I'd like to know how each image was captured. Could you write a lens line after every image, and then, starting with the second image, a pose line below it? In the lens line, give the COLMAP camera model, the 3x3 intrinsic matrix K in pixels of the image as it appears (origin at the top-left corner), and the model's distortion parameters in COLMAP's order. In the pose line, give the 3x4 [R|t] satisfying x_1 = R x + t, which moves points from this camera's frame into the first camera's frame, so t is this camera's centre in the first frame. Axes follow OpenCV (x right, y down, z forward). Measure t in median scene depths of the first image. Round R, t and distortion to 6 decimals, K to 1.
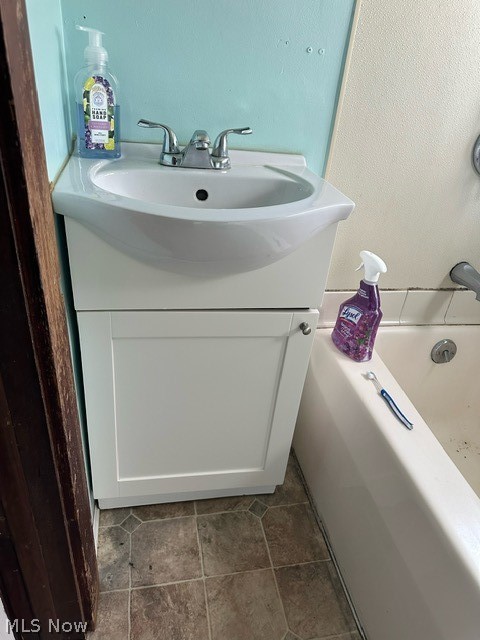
lens RADIAL K [[452.5, 0, 239.4], [0, 452.5, 318.4], [0, 0, 1]] dist [-0.011064, -0.002303]
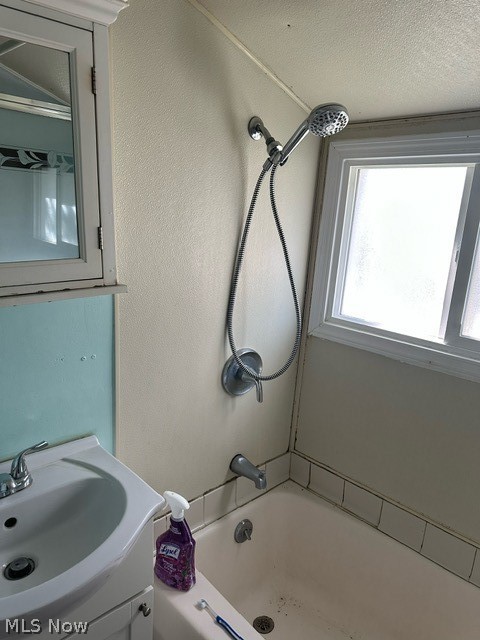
lens RADIAL K [[452.5, 0, 242.2], [0, 452.5, 322.0], [0, 0, 1]] dist [-0.011064, -0.002303]
pose [[0.833716, -0.187933, 0.519228, -0.076712], [0.291077, 0.948626, -0.124026, -0.360898], [-0.469245, 0.254538, 0.845588, -0.173244]]
